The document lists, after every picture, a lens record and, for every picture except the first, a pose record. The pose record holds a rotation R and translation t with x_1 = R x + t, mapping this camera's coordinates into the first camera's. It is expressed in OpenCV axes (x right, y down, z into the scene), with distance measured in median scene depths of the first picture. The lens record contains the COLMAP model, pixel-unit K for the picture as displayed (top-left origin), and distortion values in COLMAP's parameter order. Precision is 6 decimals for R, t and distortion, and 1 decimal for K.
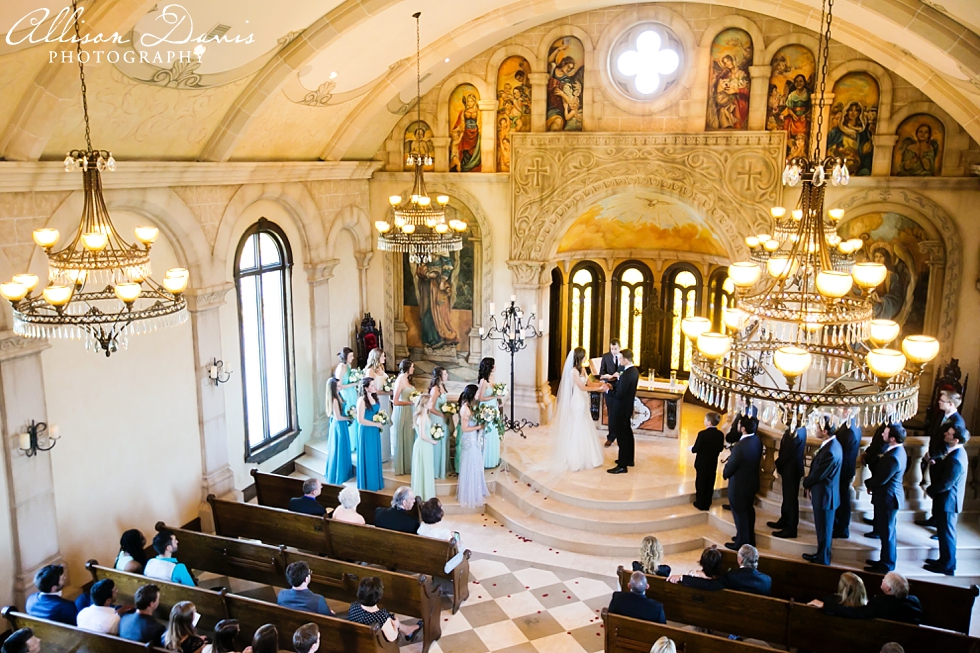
lens RADIAL K [[790.6, 0, 487.7], [0, 790.6, 325.1], [0, 0, 1]] dist [0.024867, 0.029677]
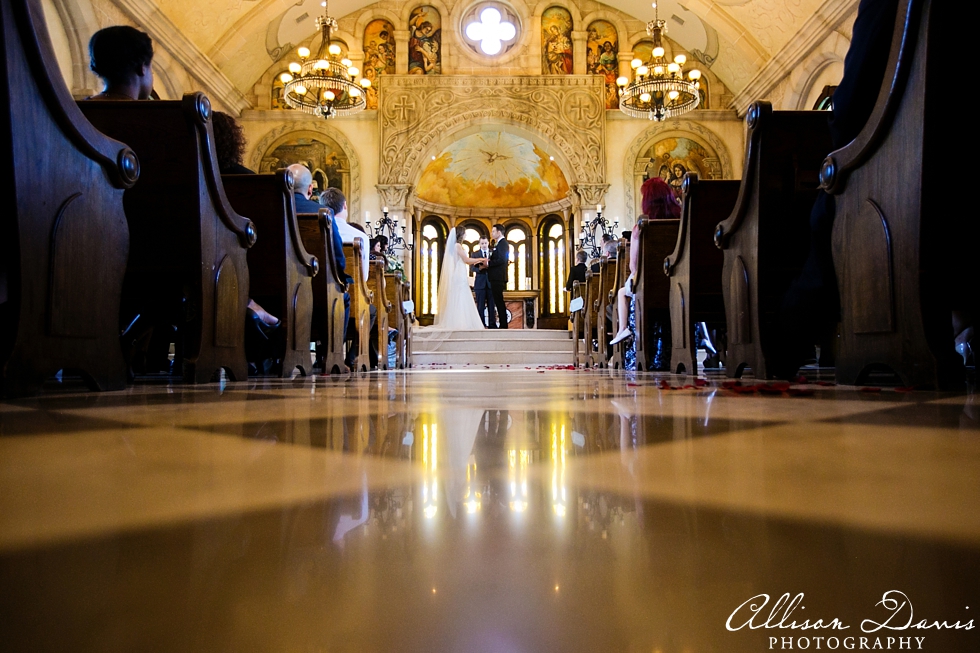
lens RADIAL K [[683.0, 0, 492.2], [0, 683.0, 326.2], [0, 0, 1]] dist [-0.013440, 0.004664]
pose [[0.935896, 0.012180, 0.352066, -0.166045], [0.074712, 0.969805, -0.232157, 0.363262], [-0.344263, 0.243578, 0.906726, 0.143854]]
